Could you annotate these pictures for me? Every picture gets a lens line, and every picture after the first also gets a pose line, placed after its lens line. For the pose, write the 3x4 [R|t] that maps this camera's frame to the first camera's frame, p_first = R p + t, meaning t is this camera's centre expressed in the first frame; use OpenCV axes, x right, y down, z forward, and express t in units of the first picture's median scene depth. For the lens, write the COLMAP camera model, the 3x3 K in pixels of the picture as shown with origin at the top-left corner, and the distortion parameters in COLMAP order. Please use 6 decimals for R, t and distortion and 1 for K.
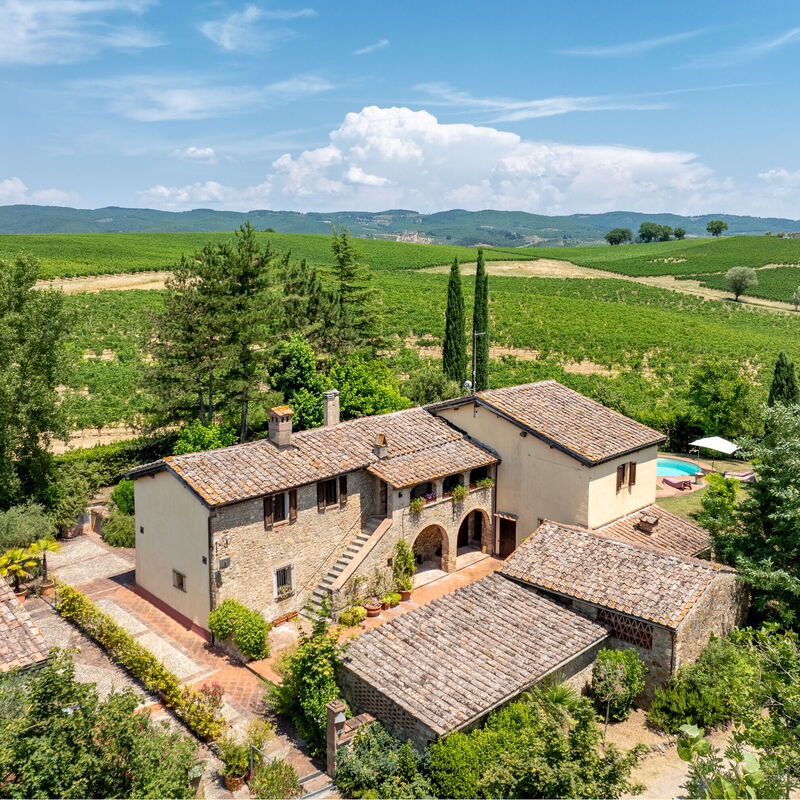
lens RADIAL K [[867.0, 0, 399.3], [0, 867.0, 349.1], [0, 0, 1]] dist [-0.012482, -0.021216]
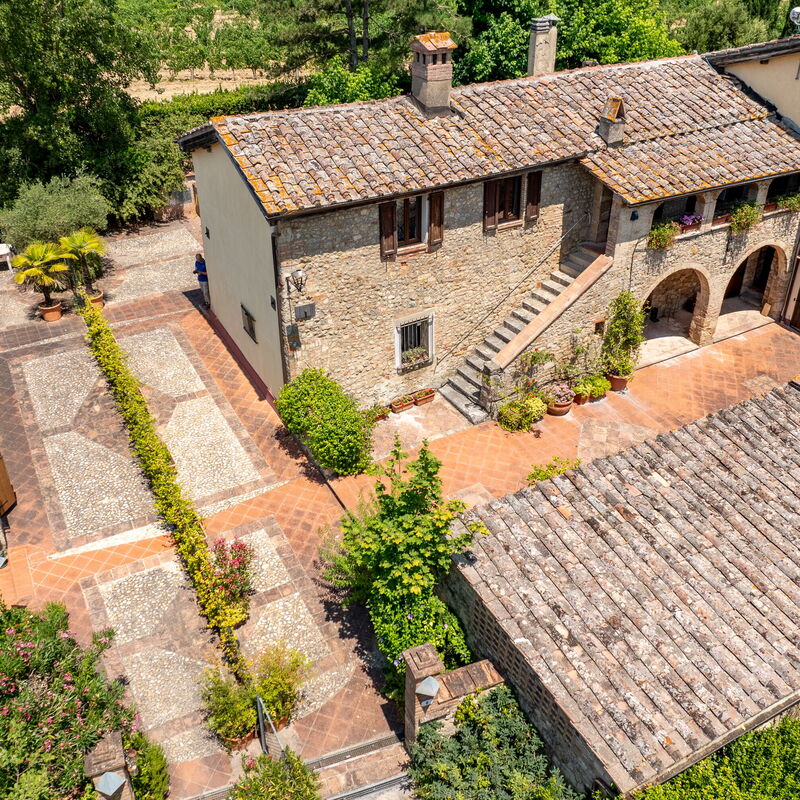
lens RADIAL K [[853.3, 0, 397.2], [0, 853.3, 397.2], [0, 0, 1]] dist [-0.020602, -0.039680]
pose [[0.956639, 0.150687, -0.249271, 0.009136], [-0.029841, 0.901984, 0.430736, 0.044327], [0.289744, -0.404620, 0.867370, 0.446620]]
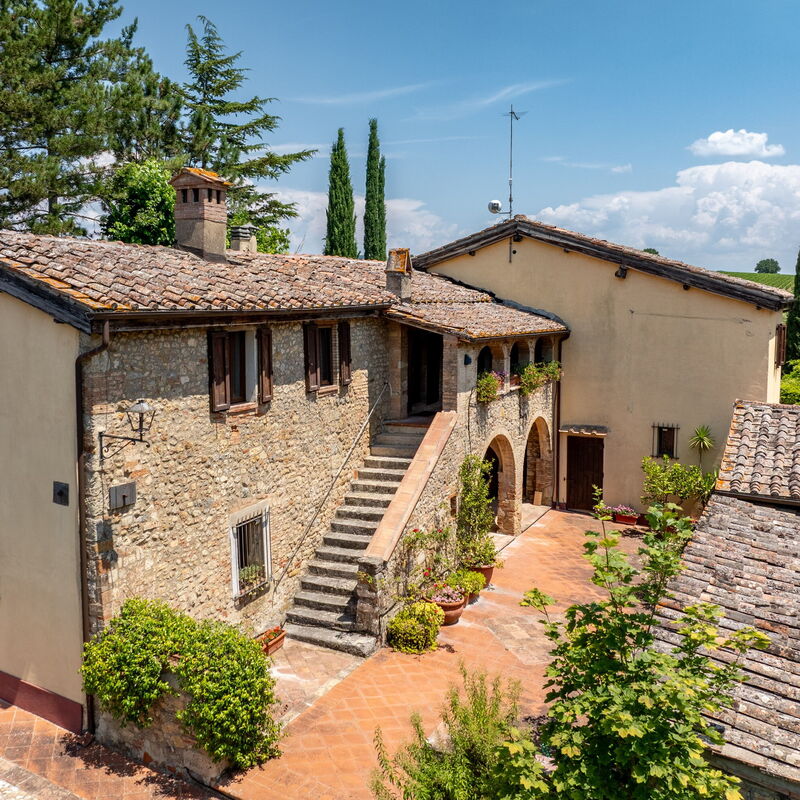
lens RADIAL K [[853.0, 0, 352.7], [0, 853.0, 353.1], [0, 0, 1]] dist [-0.018549, -0.026895]
pose [[0.968042, -0.021855, 0.249833, -0.176927], [0.035752, 0.998047, -0.051220, 0.189232], [-0.248226, 0.058515, 0.966933, 0.577851]]
